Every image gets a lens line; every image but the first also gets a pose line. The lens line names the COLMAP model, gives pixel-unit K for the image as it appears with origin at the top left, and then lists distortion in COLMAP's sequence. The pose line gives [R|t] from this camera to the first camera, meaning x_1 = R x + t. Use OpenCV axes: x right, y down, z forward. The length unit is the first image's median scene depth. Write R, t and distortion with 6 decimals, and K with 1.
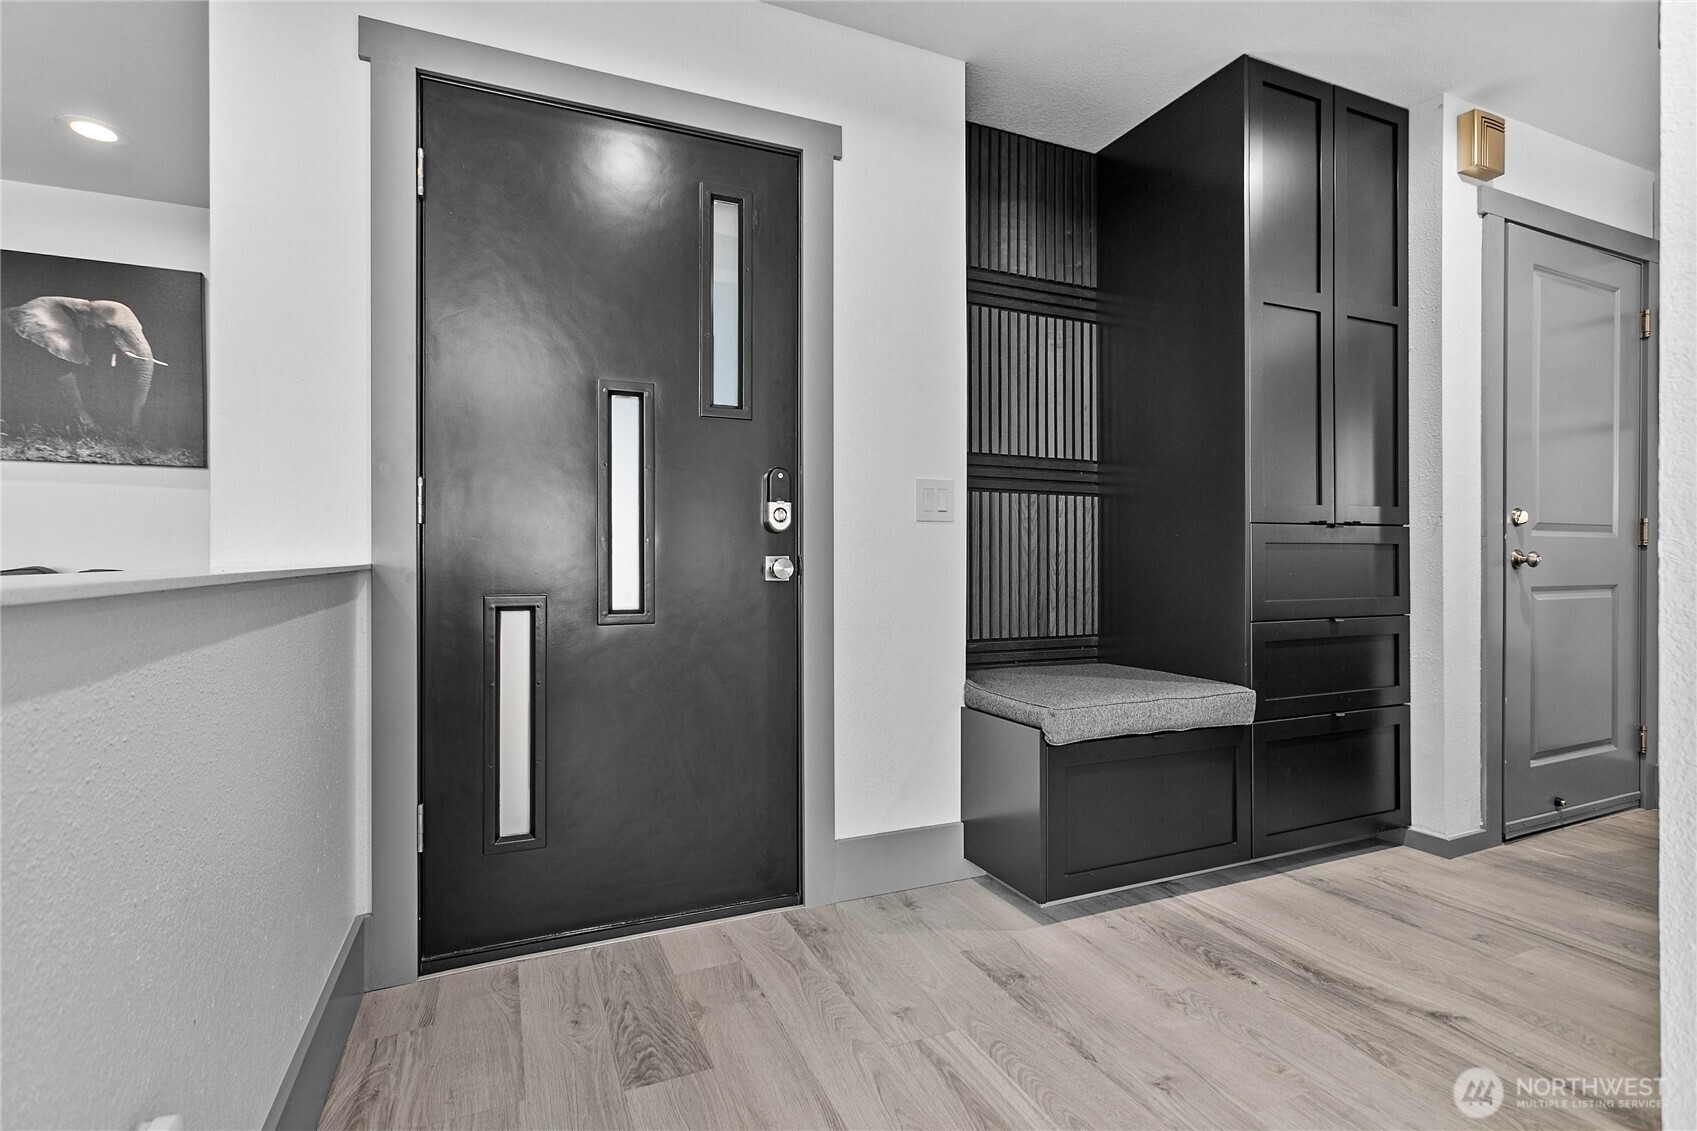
lens RADIAL K [[790.1, 0, 848.5], [0, 790.1, 565.5], [0, 0, 1]] dist [-0.002561, -0.000336]
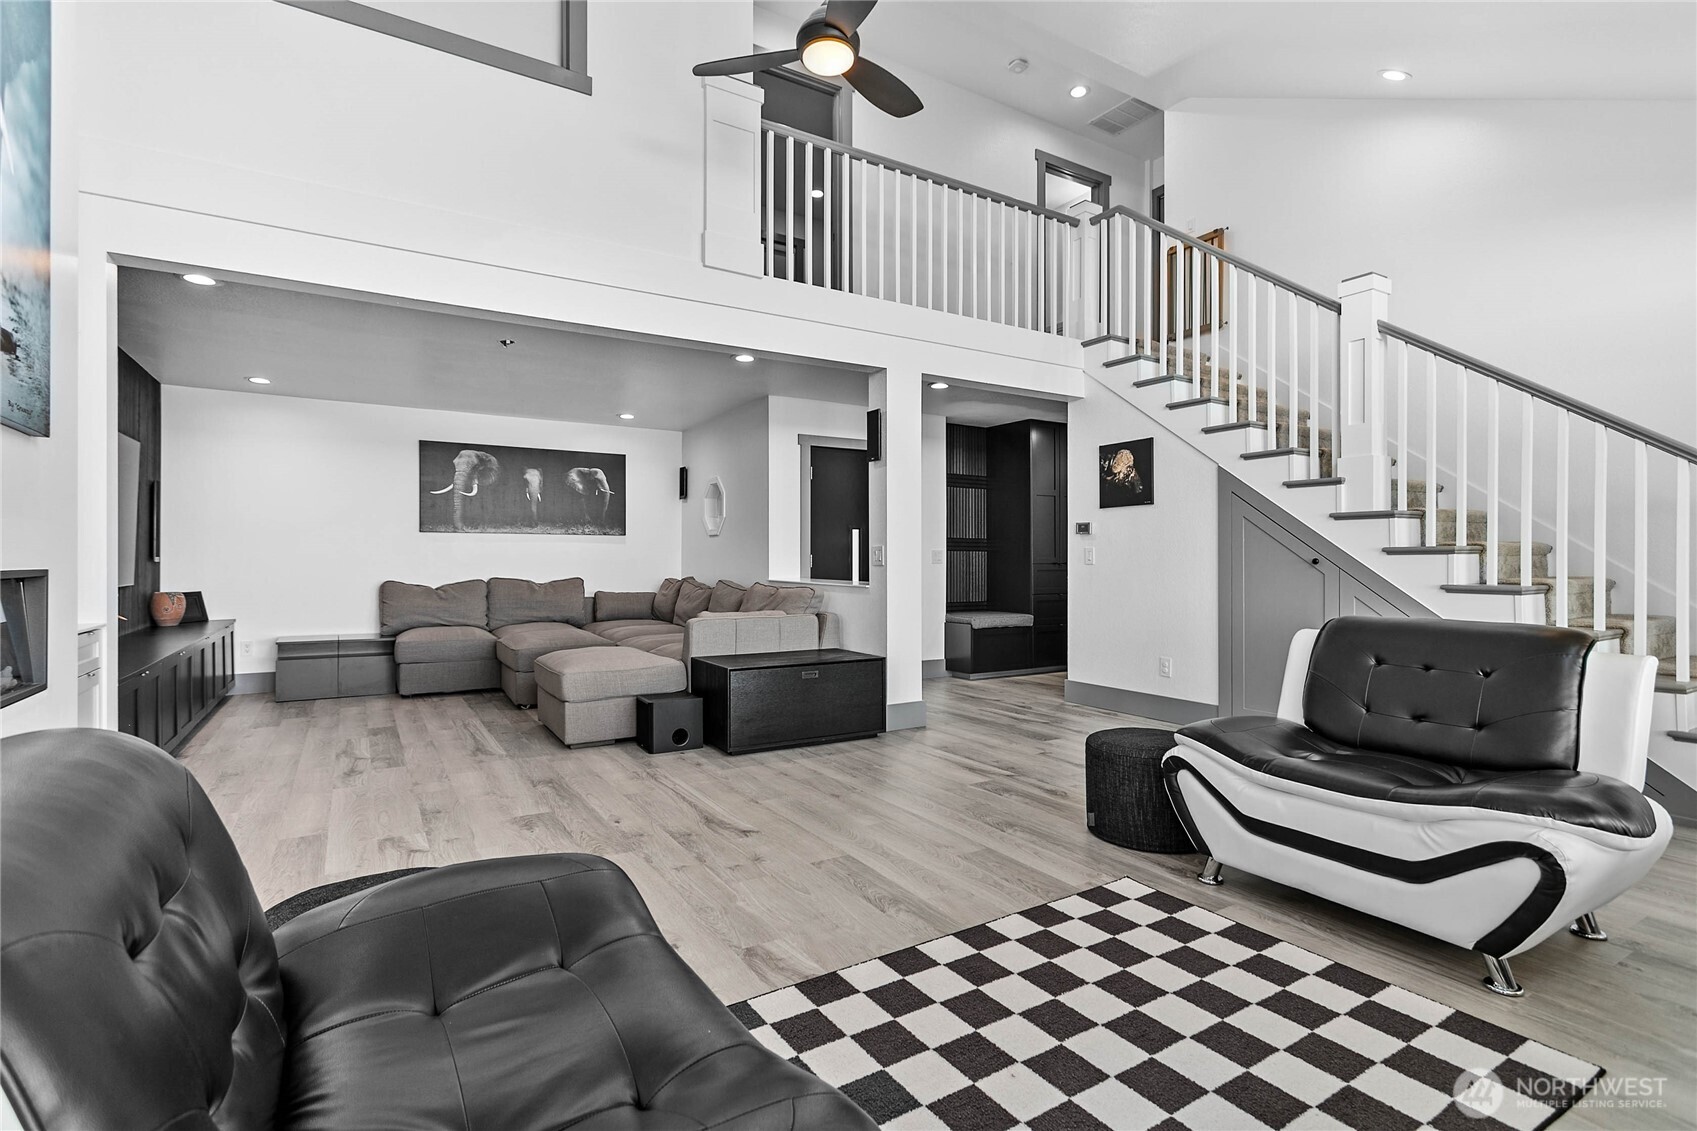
lens RADIAL K [[802.7, 0, 851.3], [0, 802.7, 556.7], [0, 0, 1]] dist [0.000625, 0.001009]
pose [[0.990426, 0.002206, 0.138030, -0.637669], [-0.000558, 0.999928, -0.011976, -0.041797], [-0.138047, 0.011784, 0.990356, -2.020271]]
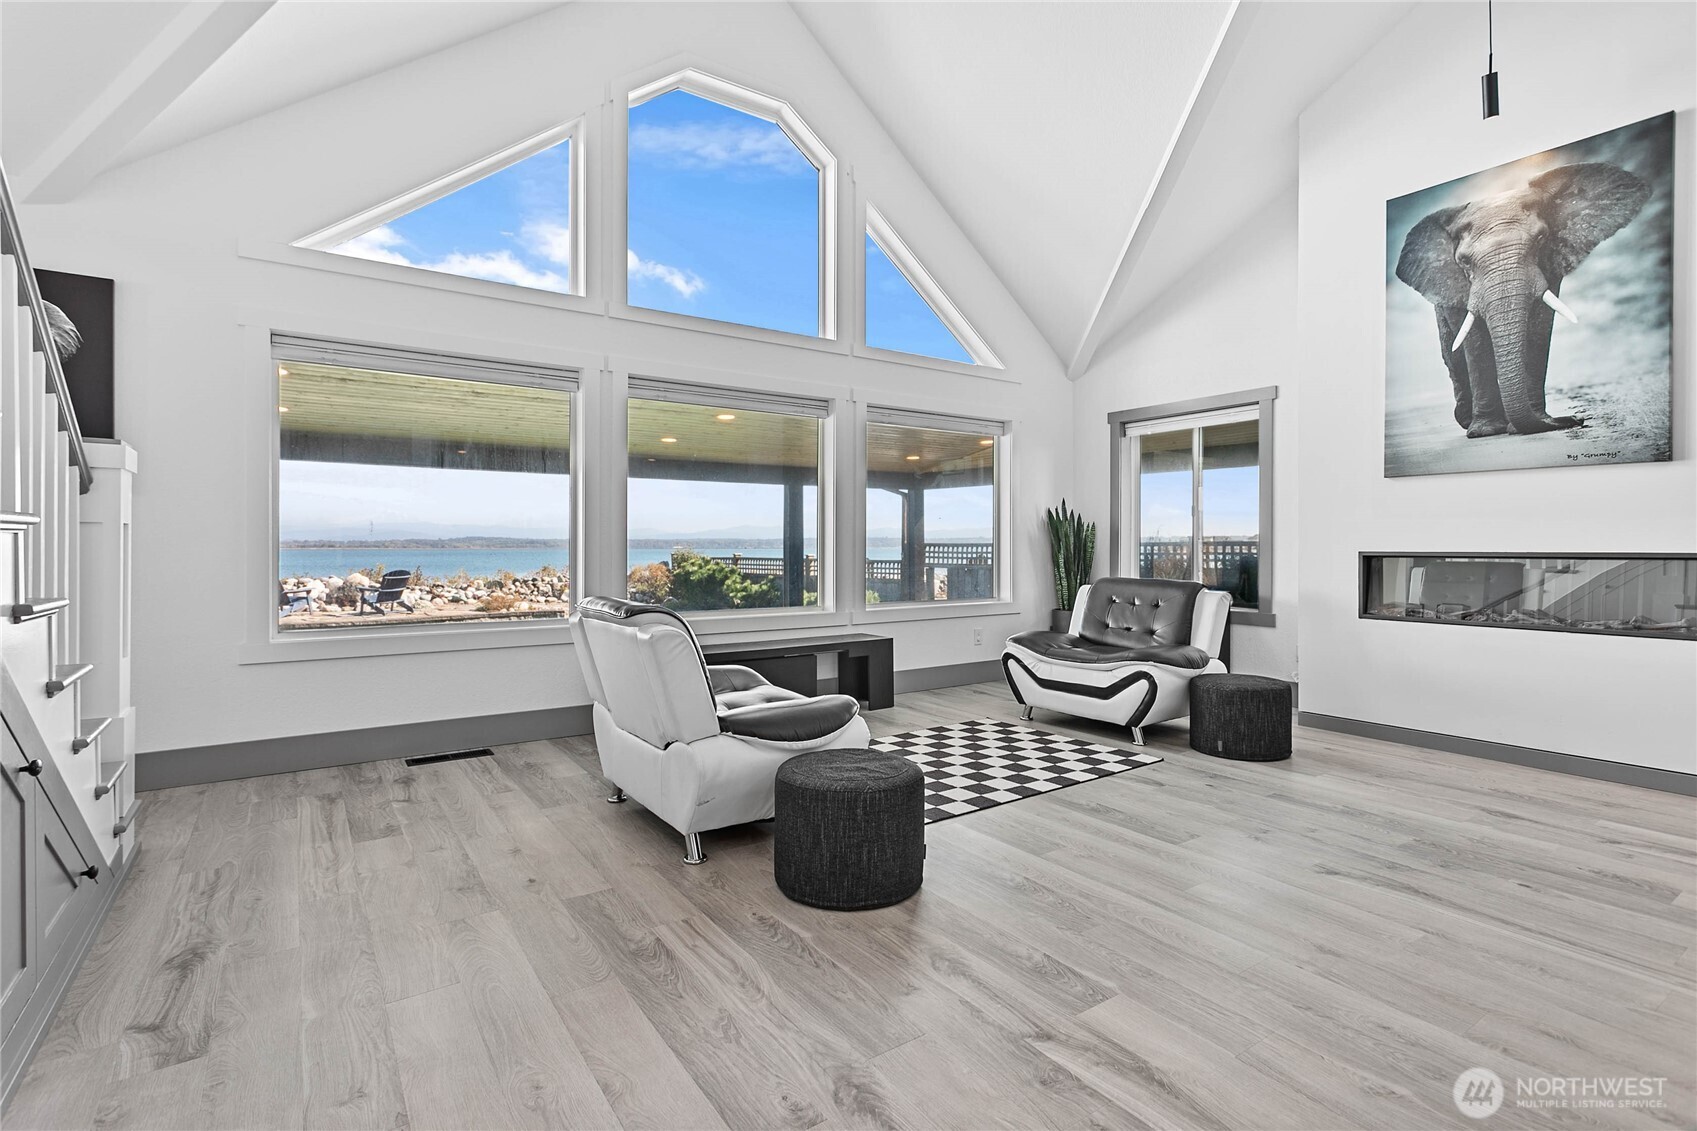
lens RADIAL K [[802.6, 0, 845.0], [0, 802.6, 545.9], [0, 0, 1]] dist [0.000325, 0.000234]
pose [[-0.982782, -0.000203, -0.184770, 0.213288], [-0.001612, 0.999971, 0.007475, -0.058418], [0.184763, 0.007644, -0.982753, 0.221574]]
